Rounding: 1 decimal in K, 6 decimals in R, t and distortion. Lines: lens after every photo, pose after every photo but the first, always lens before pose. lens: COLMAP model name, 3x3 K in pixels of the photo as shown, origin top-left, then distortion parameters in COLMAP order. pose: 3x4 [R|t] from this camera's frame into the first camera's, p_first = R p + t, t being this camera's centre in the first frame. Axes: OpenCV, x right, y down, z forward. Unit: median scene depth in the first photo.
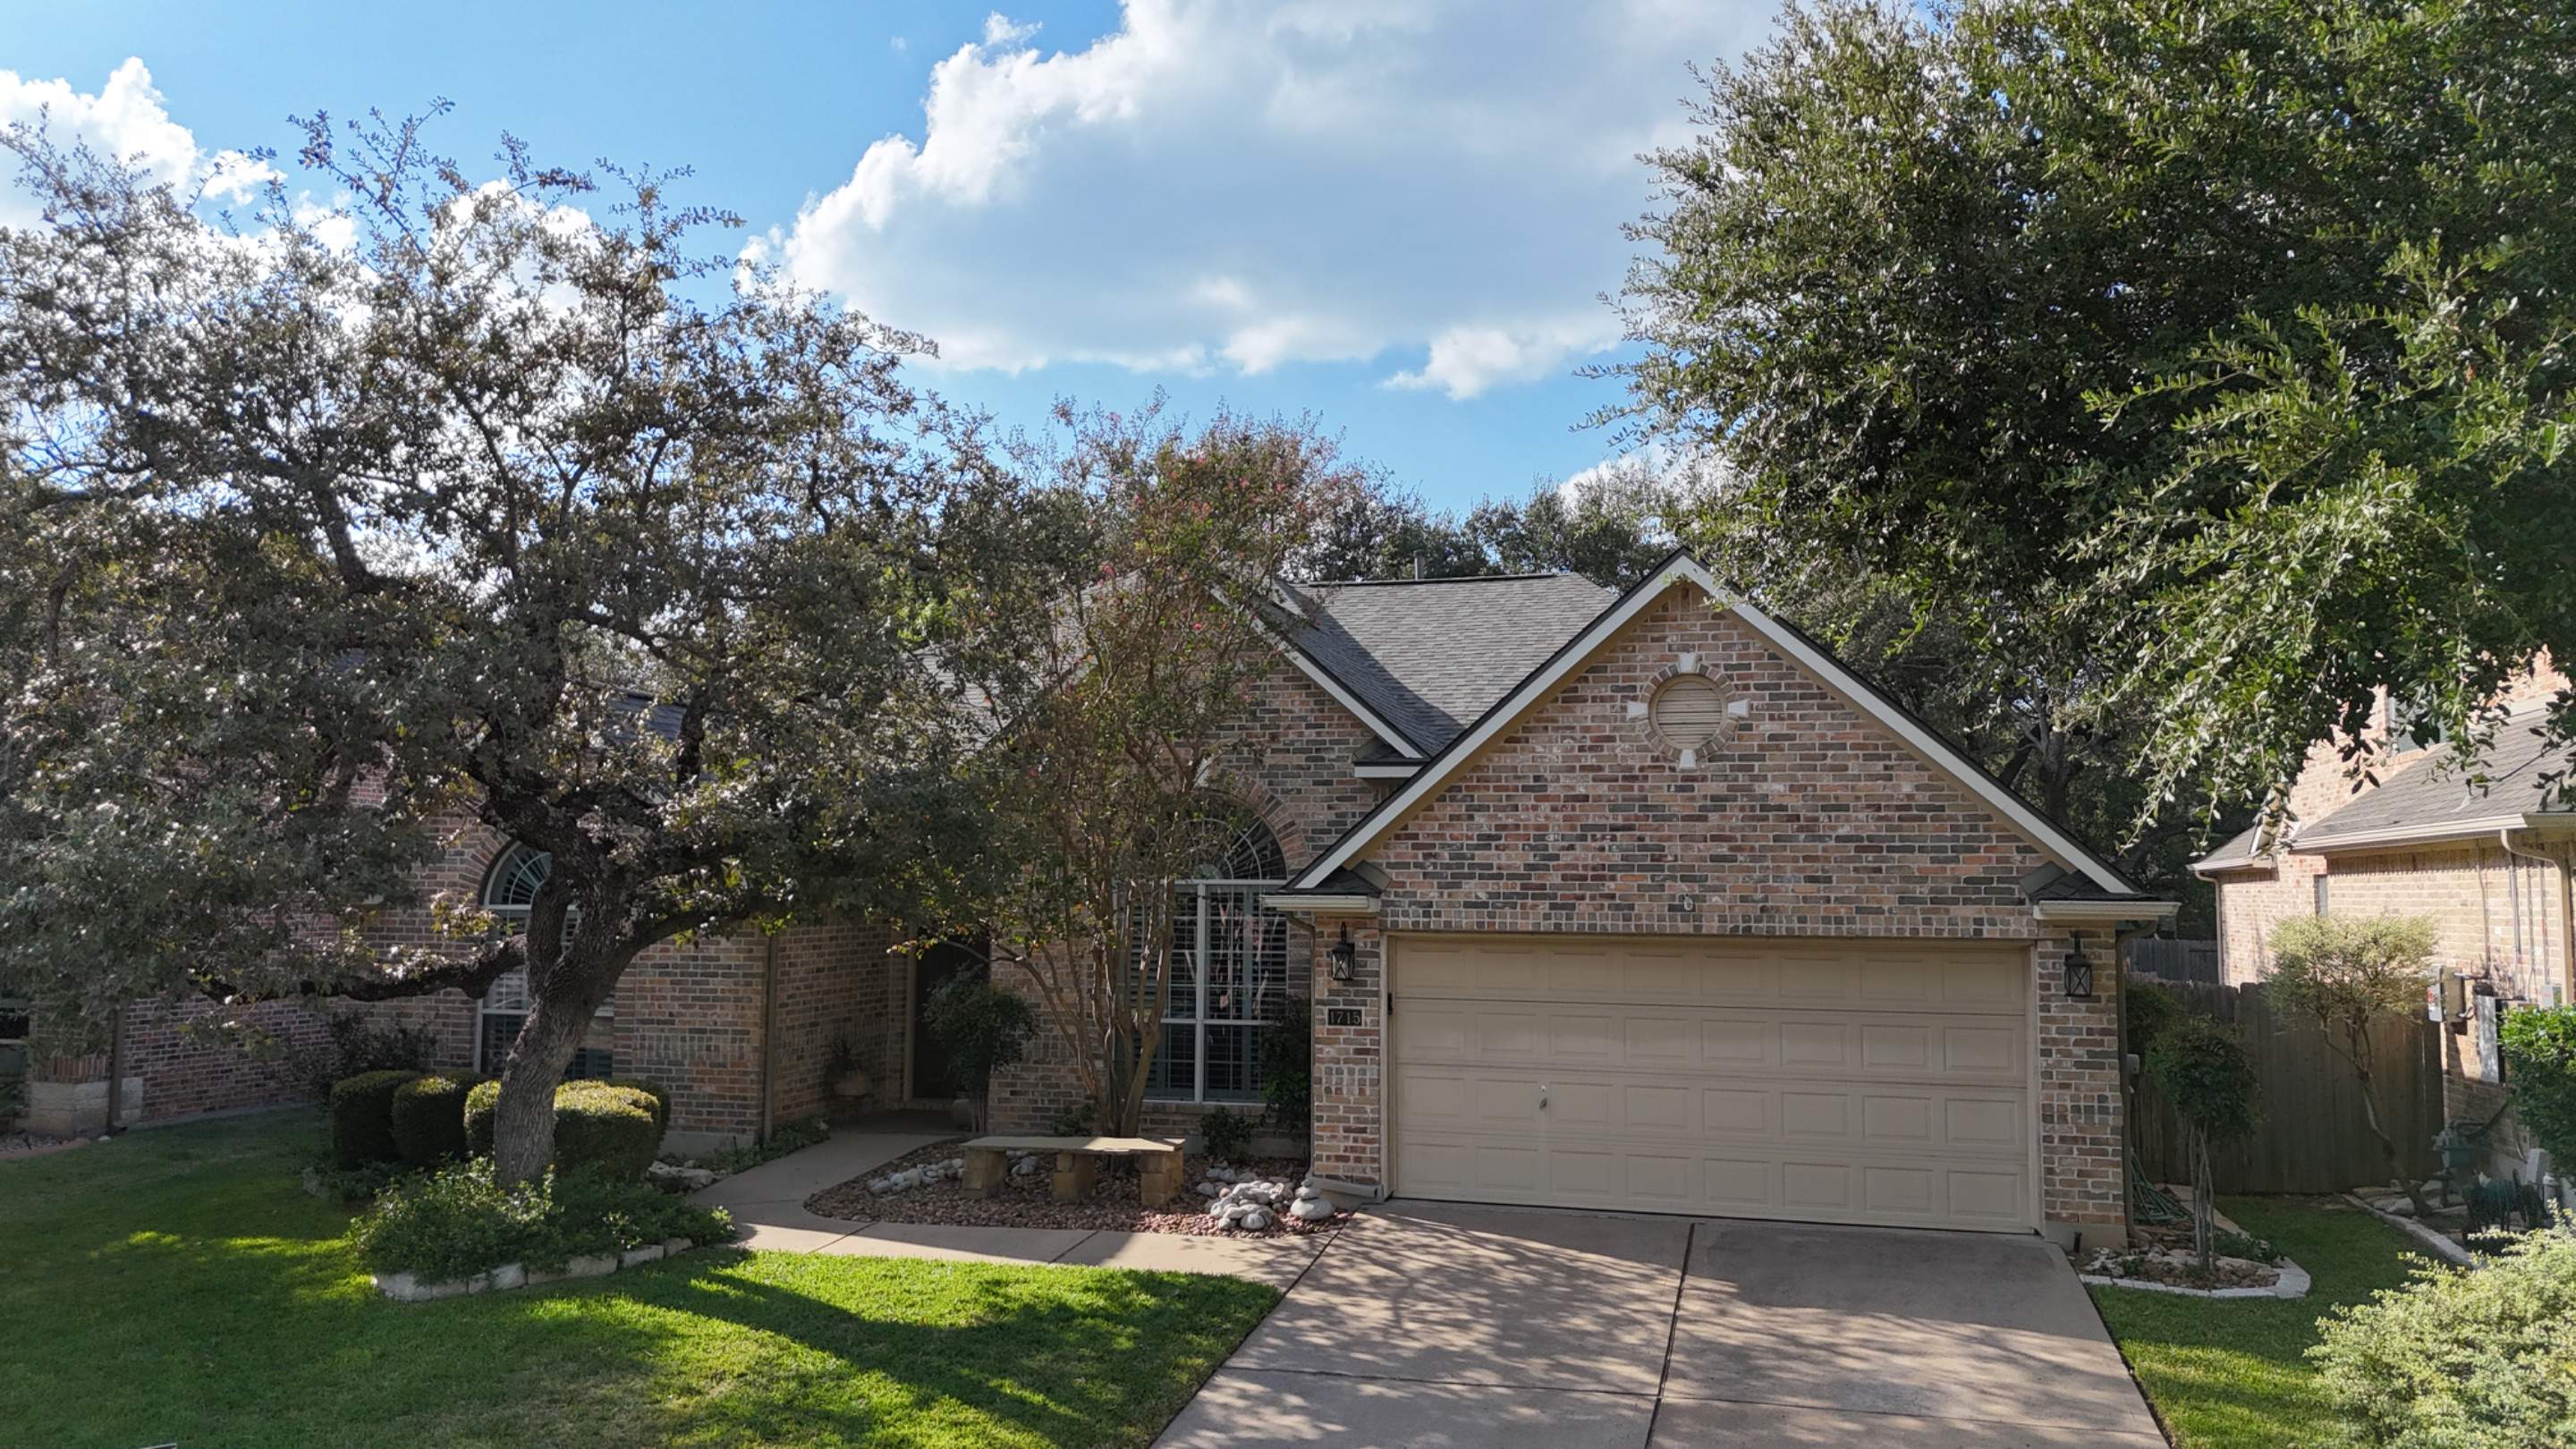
lens RADIAL K [[1907.9, 0, 1278.3], [0, 1907.9, 731.6], [0, 0, 1]] dist [0.081593, -0.083812]
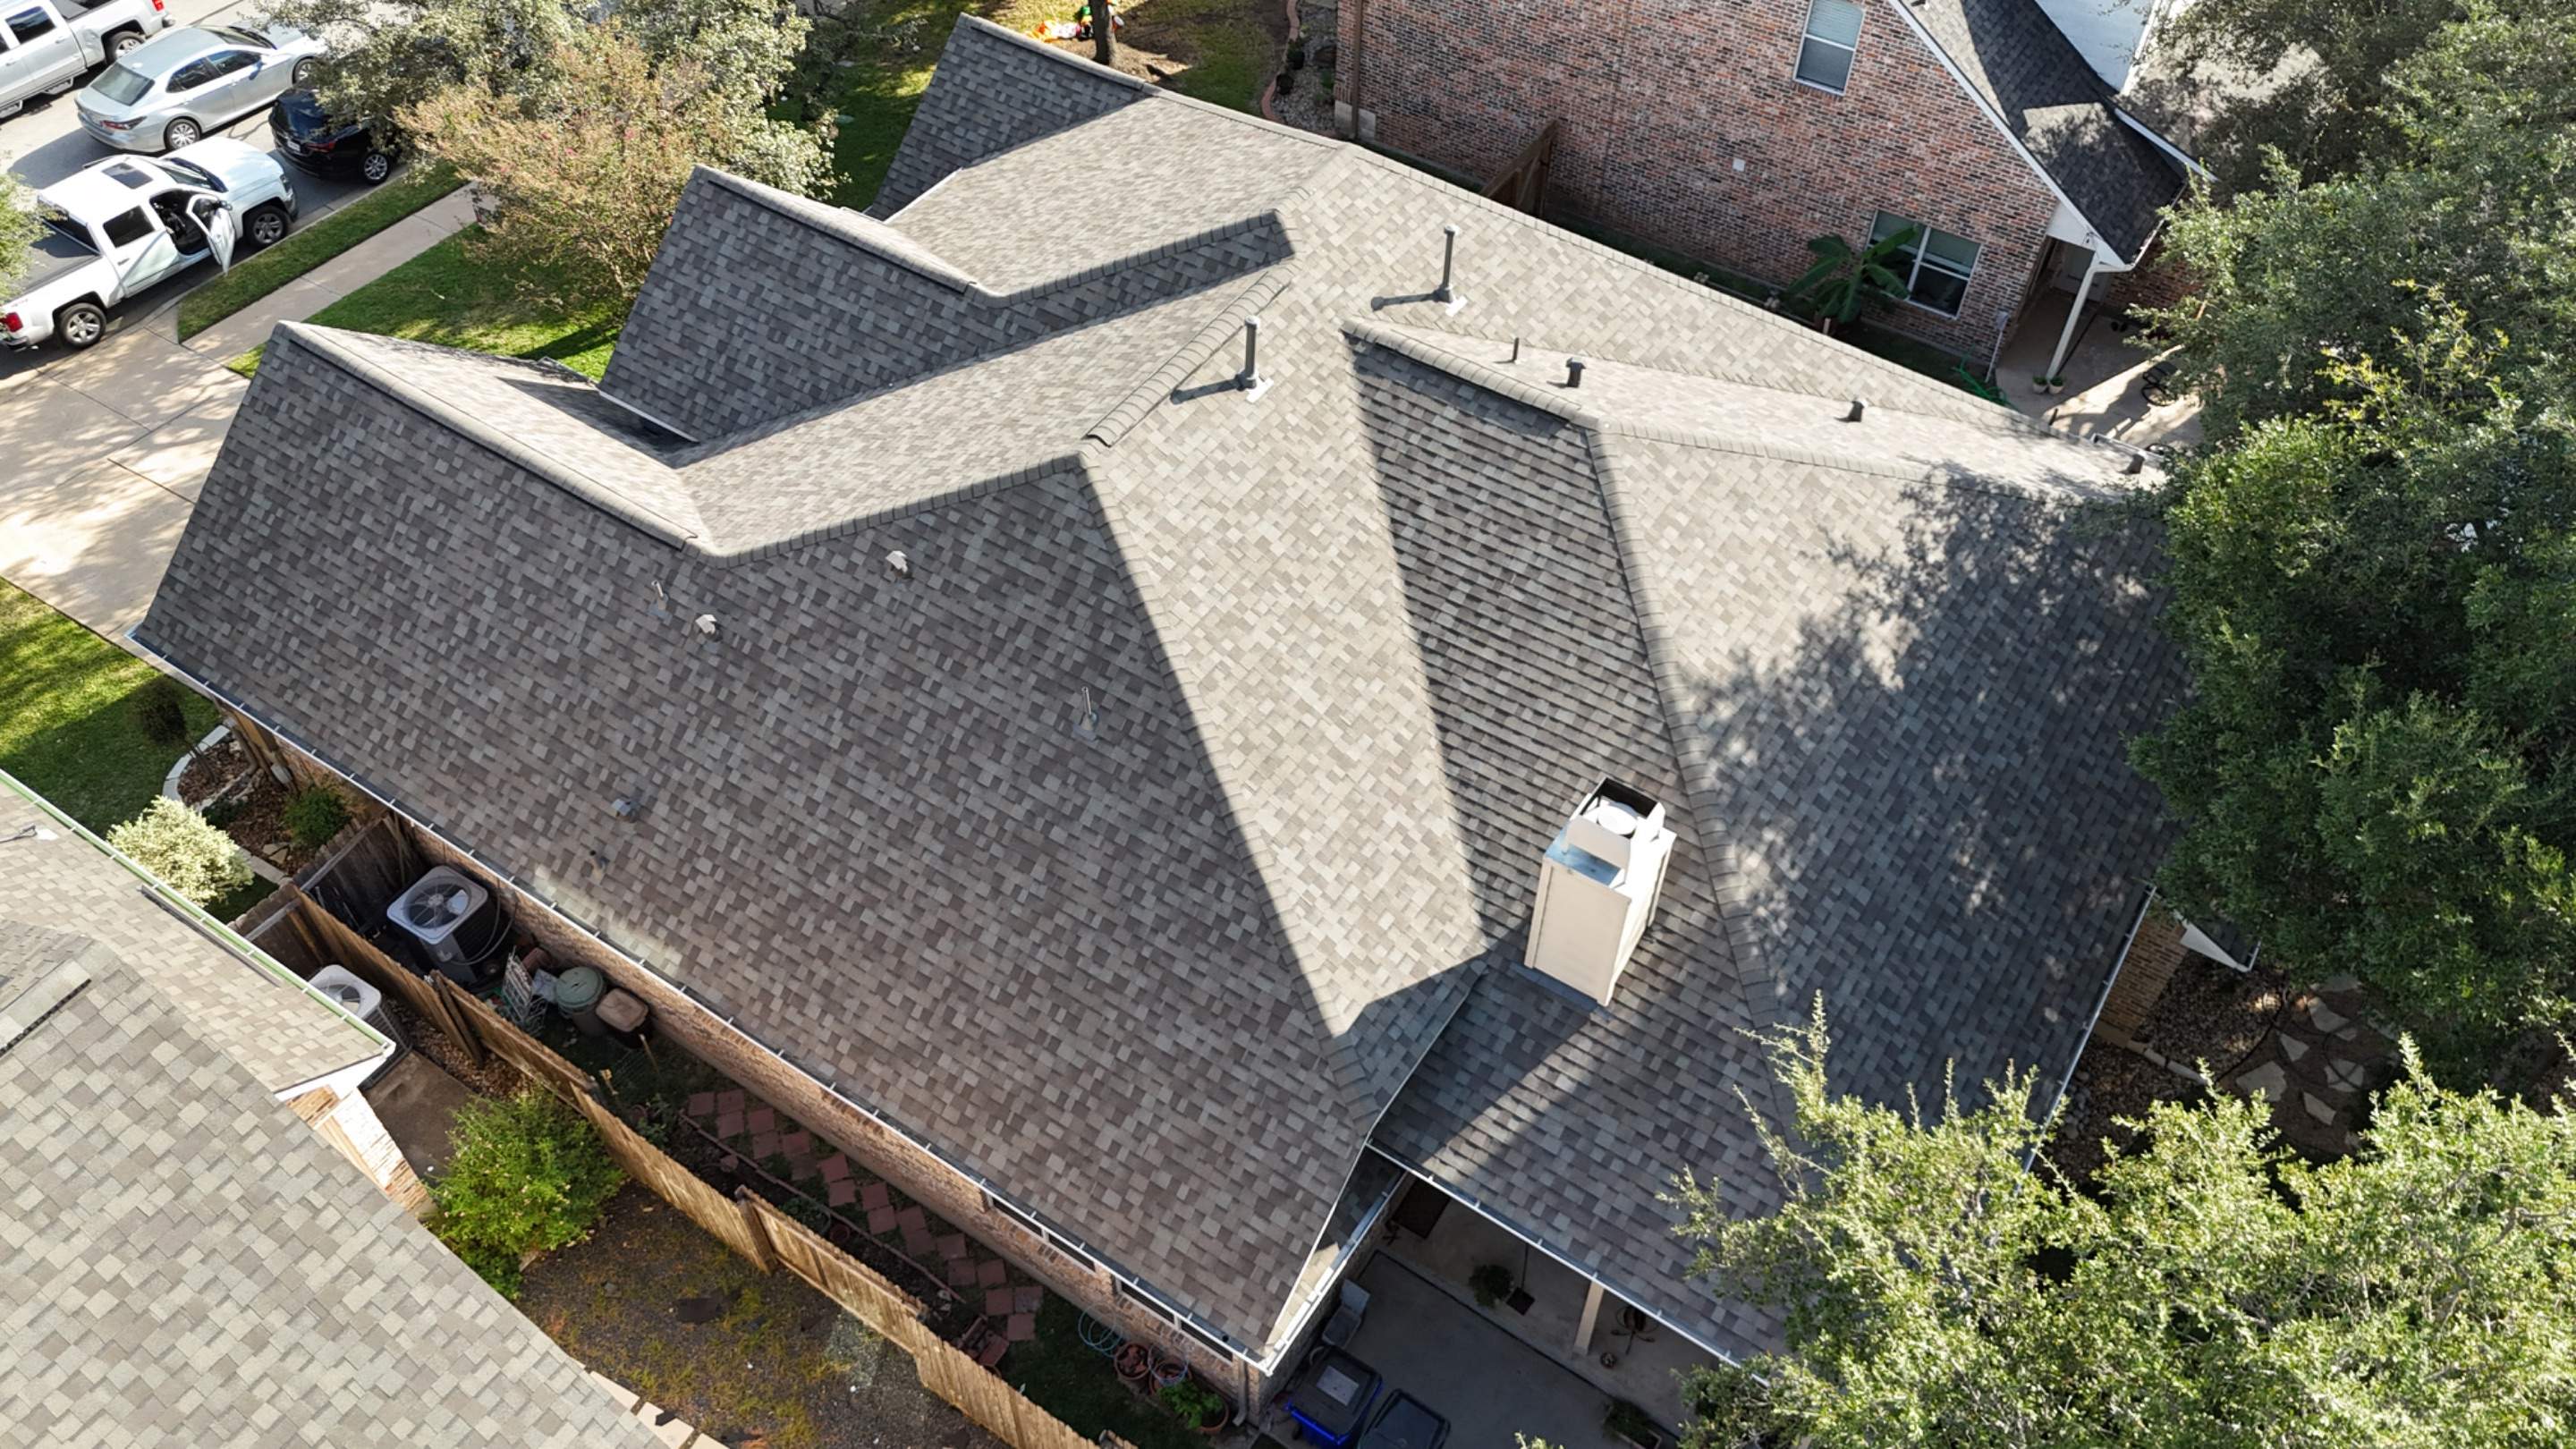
lens RADIAL K [[1898.8, 0, 1280.7], [0, 1898.8, 733.3], [0, 0, 1]] dist [0.115368, -0.231069]
pose [[-0.305708, 0.711818, -0.632343, 1.172108], [0.066757, 0.678528, 0.731535, -0.946888], [0.949782, 0.181422, -0.254951, 2.187508]]
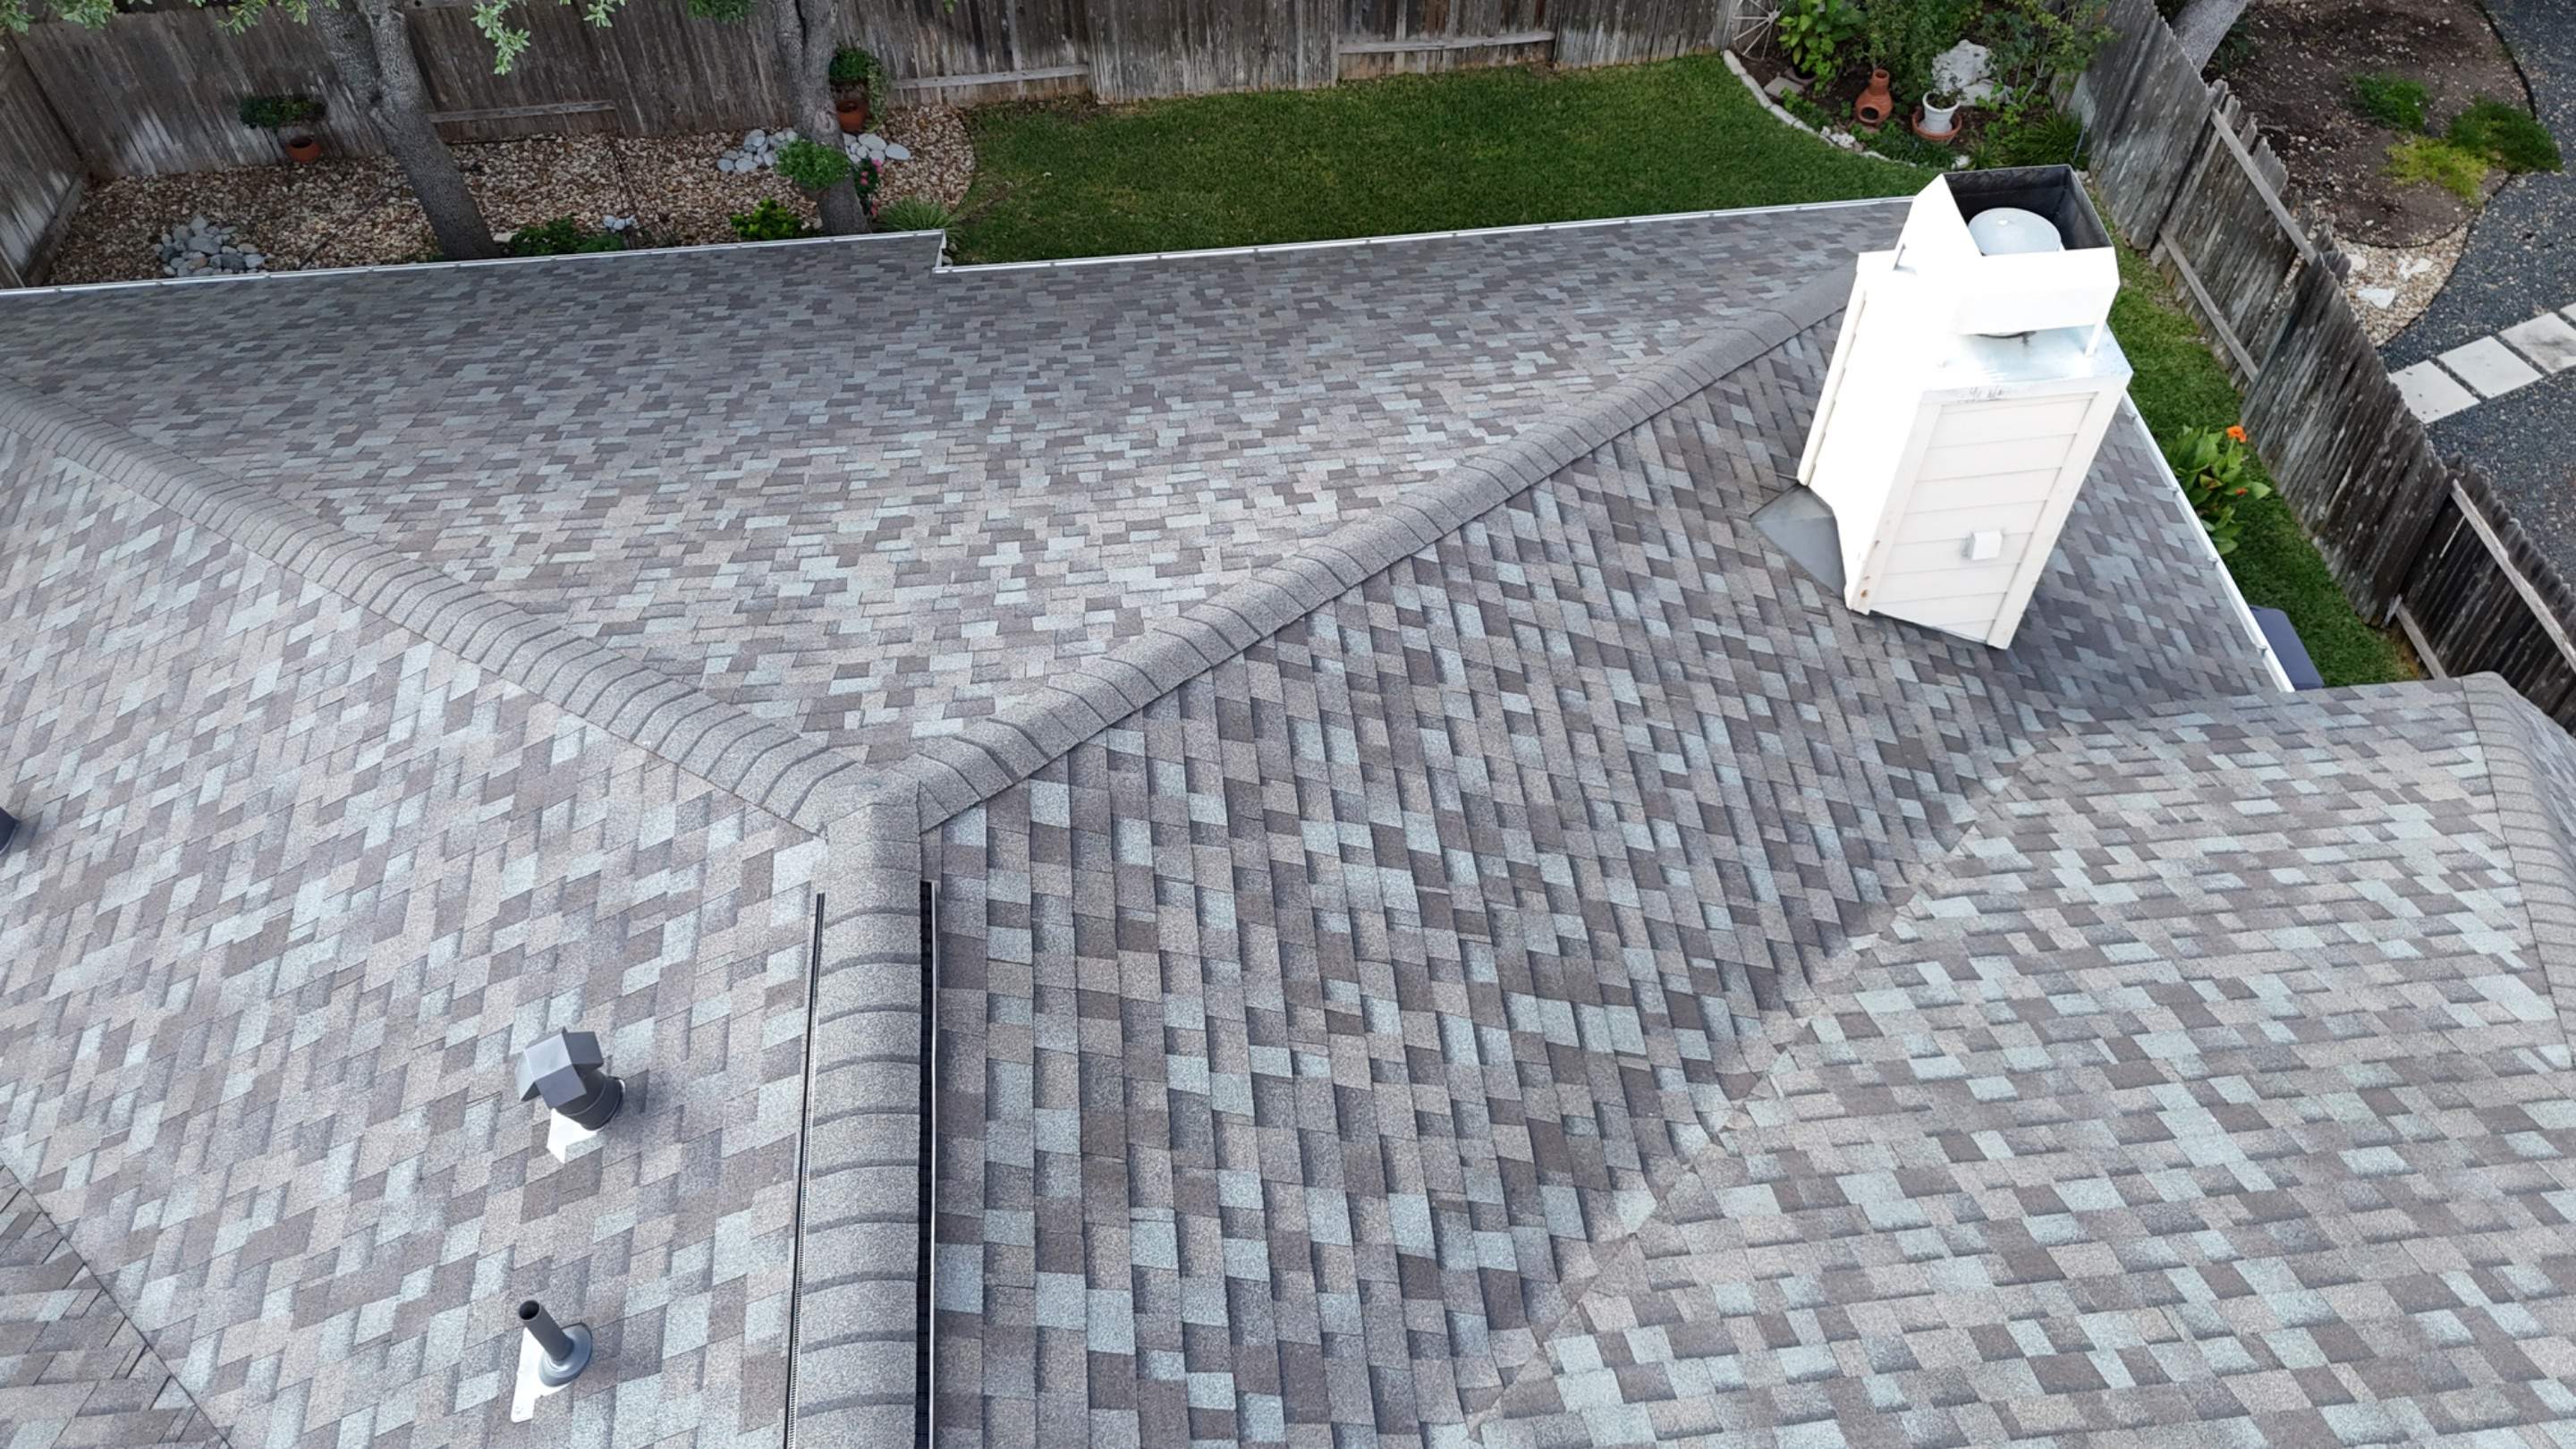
lens RADIAL K [[1900.6, 0, 1280.0], [0, 1900.6, 741.0], [0, 0, 1]] dist [0.071788, -0.072284]
pose [[0.927804, -0.301016, 0.220383, 0.089142], [-0.019122, 0.551584, 0.833900, -0.422867], [-0.372577, -0.777911, 0.506006, 1.802970]]
